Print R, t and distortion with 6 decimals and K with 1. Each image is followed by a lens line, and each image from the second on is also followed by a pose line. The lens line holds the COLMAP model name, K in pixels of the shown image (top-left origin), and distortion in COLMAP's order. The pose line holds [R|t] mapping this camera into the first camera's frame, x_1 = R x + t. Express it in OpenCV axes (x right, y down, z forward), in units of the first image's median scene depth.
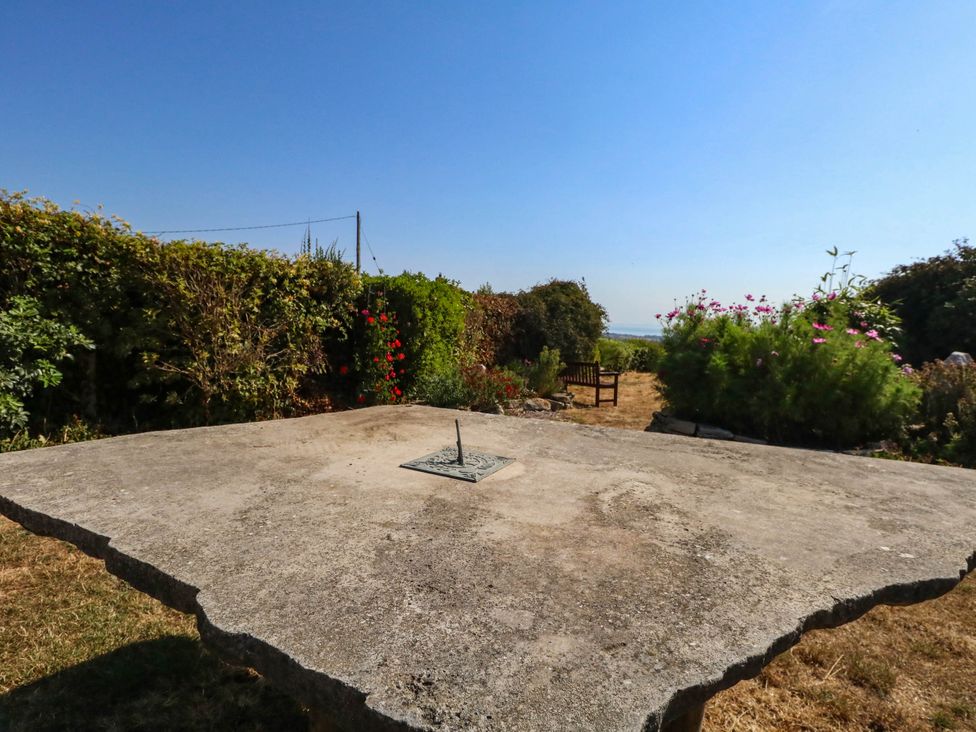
lens RADIAL K [[531.5, 0, 500.2], [0, 531.5, 370.3], [0, 0, 1]] dist [-0.001005, -0.003442]
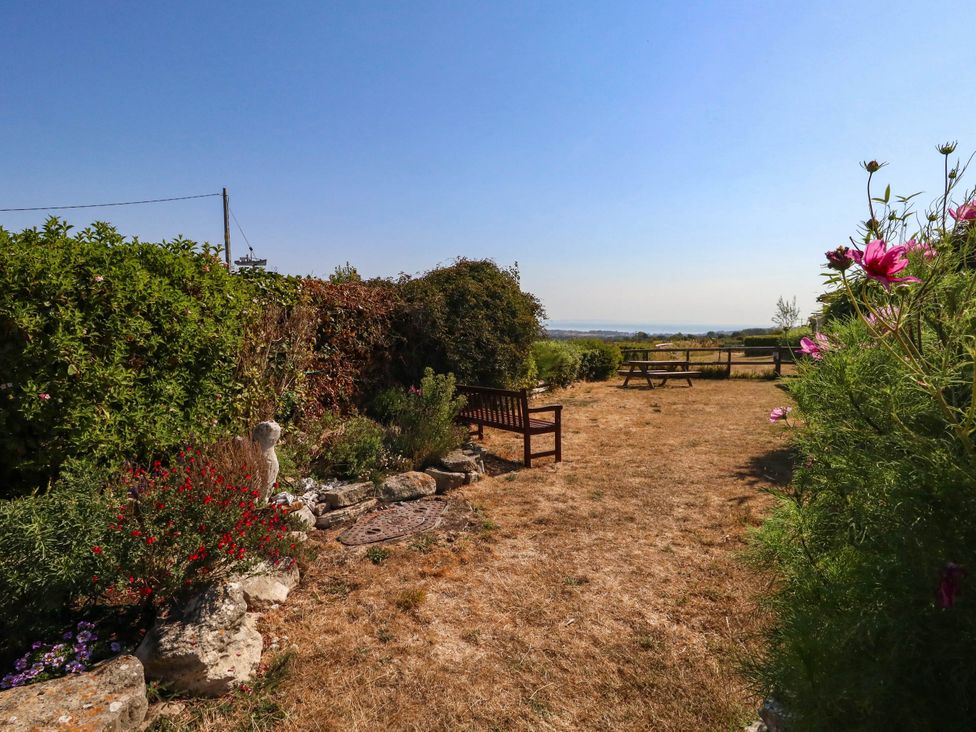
lens RADIAL K [[531.5, 0, 500.2], [0, 531.5, 370.3], [0, 0, 1]] dist [-0.001005, -0.003442]
pose [[0.994200, -0.046071, 0.097182, 0.105733], [0.045953, 0.998938, 0.003462, -0.041499], [-0.097238, 0.001024, 0.995261, 0.443905]]
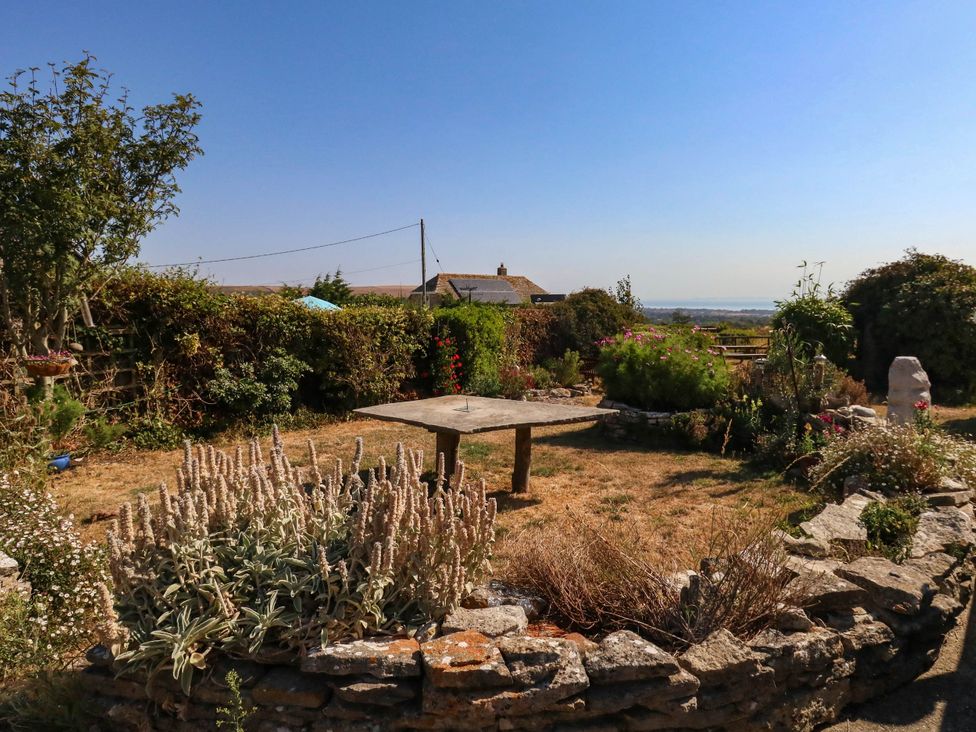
lens RADIAL K [[613.5, 0, 488.0], [0, 613.5, 366.0], [0, 0, 1]] dist [-0.002148, -0.001432]
pose [[0.987540, -0.030323, -0.154417, 0.123141], [0.033189, 0.999321, 0.016020, -0.033542], [0.153826, -0.020946, 0.987876, -0.543565]]
